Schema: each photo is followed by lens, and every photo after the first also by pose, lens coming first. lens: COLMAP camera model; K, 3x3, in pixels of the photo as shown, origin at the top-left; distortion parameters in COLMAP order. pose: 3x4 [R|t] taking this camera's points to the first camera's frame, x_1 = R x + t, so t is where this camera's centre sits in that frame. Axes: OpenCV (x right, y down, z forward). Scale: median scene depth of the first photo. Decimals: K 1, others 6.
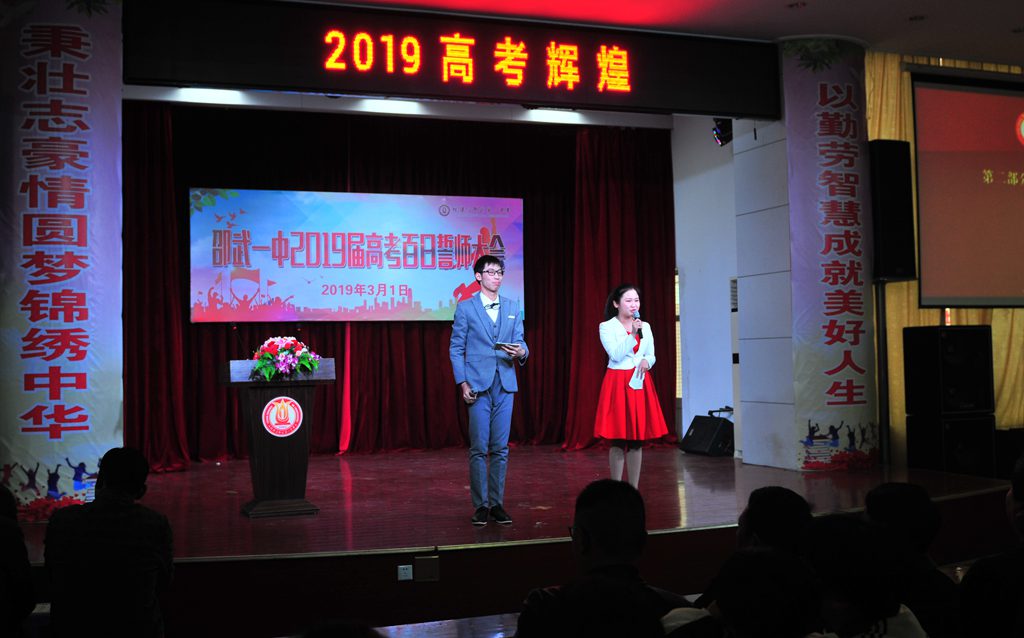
lens RADIAL K [[1114.2, 0, 509.8], [0, 1114.2, 297.0], [0, 0, 1]] dist [-0.077412, 0.001488]
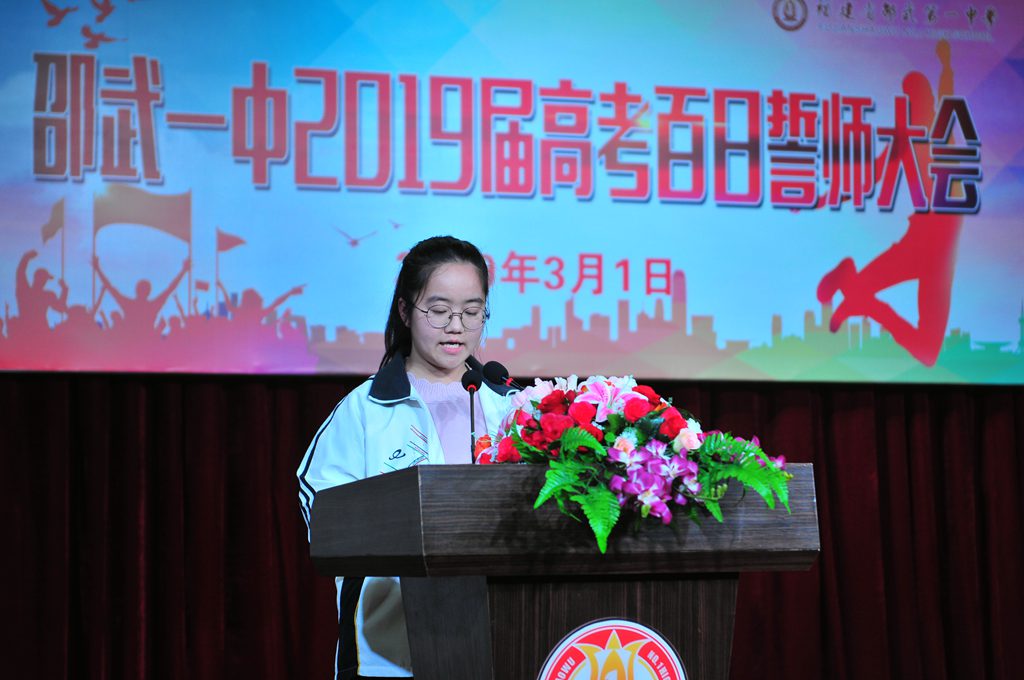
lens RADIAL K [[2937.6, 0, 512.0], [0, 2937.6, 340.0], [0, 0, 1]] dist [0.151161, -0.565006]
pose [[0.999926, 0.010851, 0.005486, -0.141422], [-0.010760, 0.999808, -0.016348, 0.024477], [-0.005663, 0.016287, 0.999851, 0.222432]]
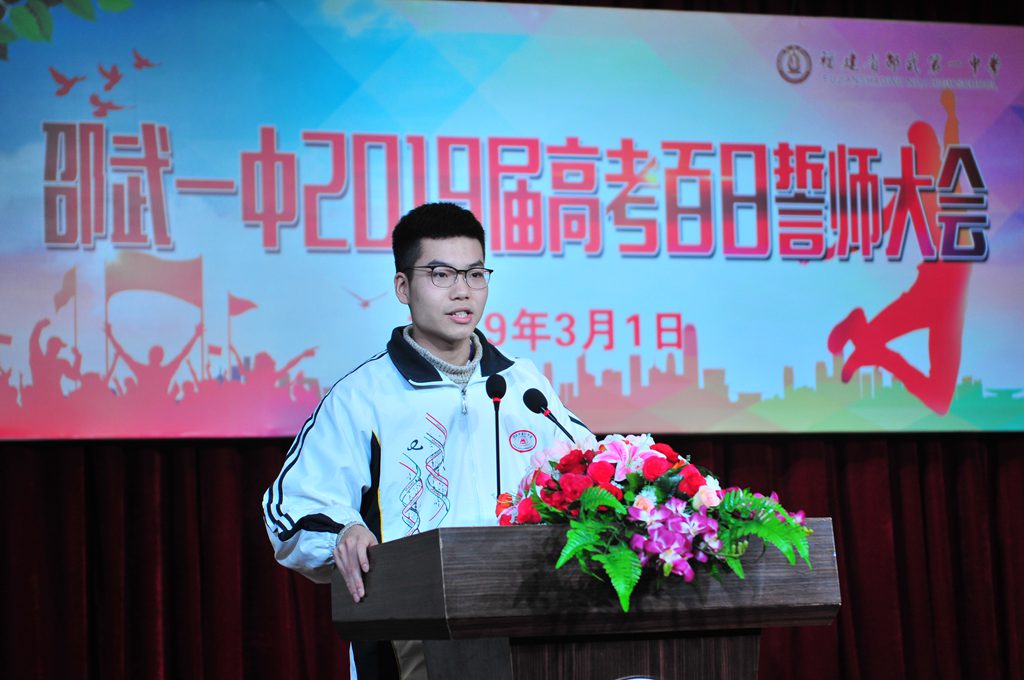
lens RADIAL K [[2937.6, 0, 512.0], [0, 2937.6, 340.0], [0, 0, 1]] dist [0.151161, -0.565006]
pose [[0.999937, -0.010778, 0.003008, -0.142708], [0.010876, 0.999339, -0.034674, 0.023515], [-0.002633, 0.034705, 0.999394, 0.220745]]
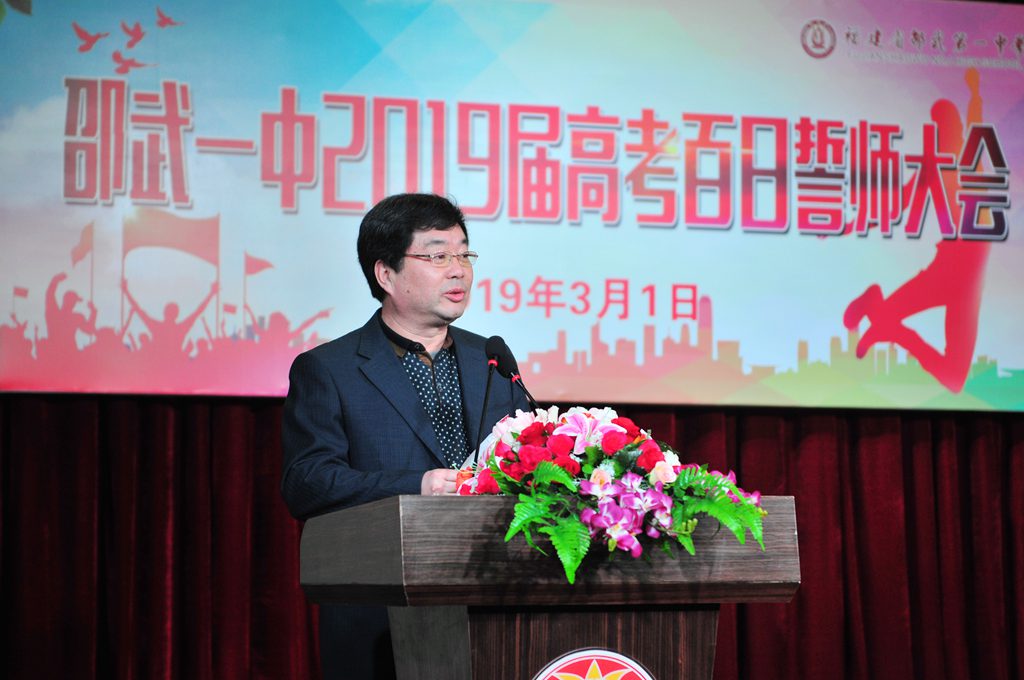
lens RADIAL K [[2937.6, 0, 512.0], [0, 2937.6, 340.0], [0, 0, 1]] dist [0.151161, -0.565006]
pose [[0.999688, 0.017661, -0.017684, -0.130204], [-0.018035, 0.999612, -0.021232, 0.022057], [0.017303, 0.021544, 0.999618, 0.216803]]
